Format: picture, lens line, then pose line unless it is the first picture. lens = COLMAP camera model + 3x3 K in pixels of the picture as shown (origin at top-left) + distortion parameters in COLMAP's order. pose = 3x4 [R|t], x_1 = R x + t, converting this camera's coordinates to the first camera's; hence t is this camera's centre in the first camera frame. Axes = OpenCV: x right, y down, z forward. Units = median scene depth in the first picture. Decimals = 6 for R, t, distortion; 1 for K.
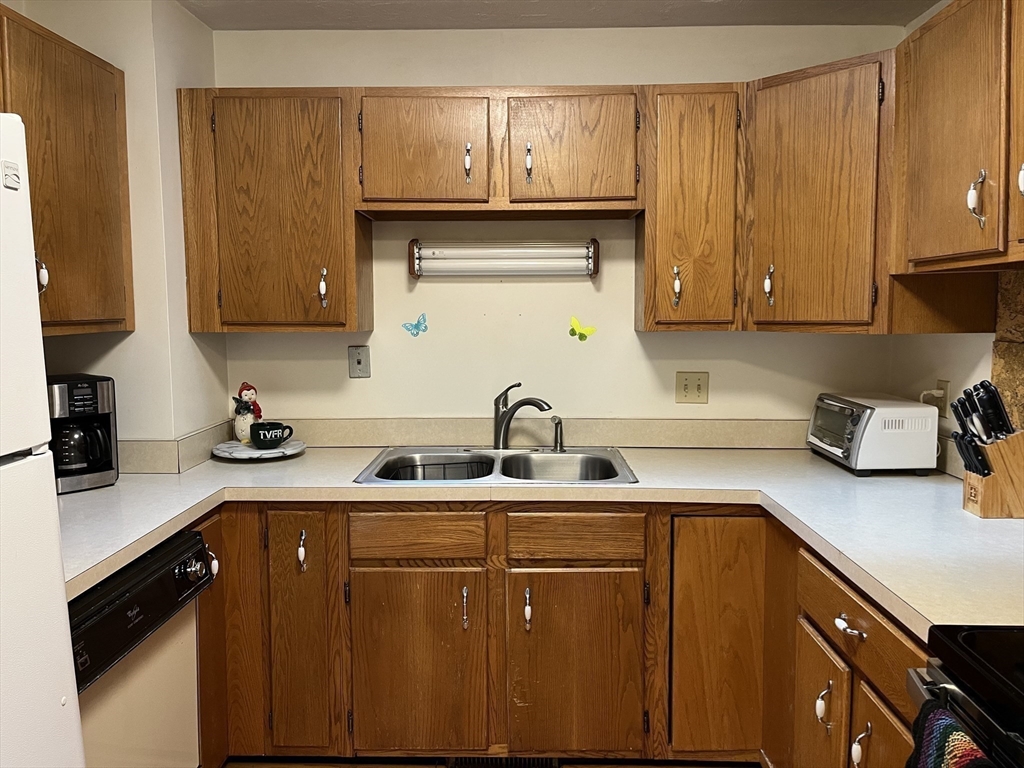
lens RADIAL K [[783.1, 0, 513.2], [0, 783.1, 380.2], [0, 0, 1]] dist [0.047617, -0.045162]
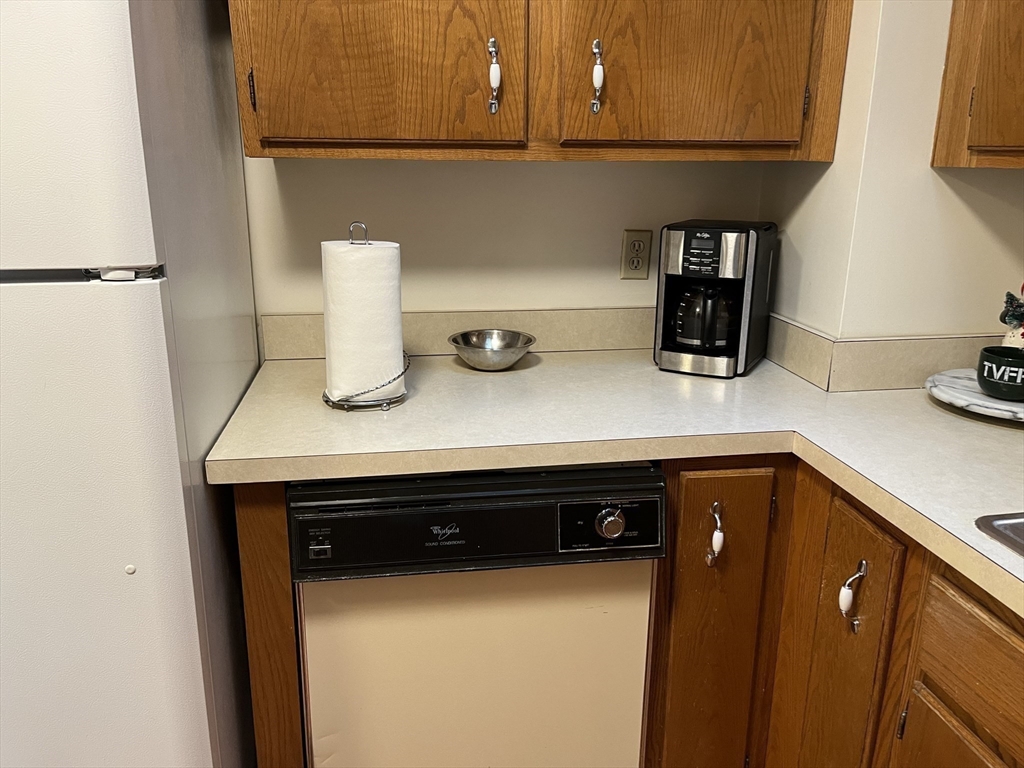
lens RADIAL K [[783.1, 0, 514.9], [0, 783.1, 386.8], [0, 0, 1]] dist [0.047617, -0.045162]
pose [[0.180942, 0.273884, -0.944588, 0.148663], [-0.100029, 0.960586, 0.259362, -0.029268], [0.978394, 0.047557, 0.201207, 0.667071]]
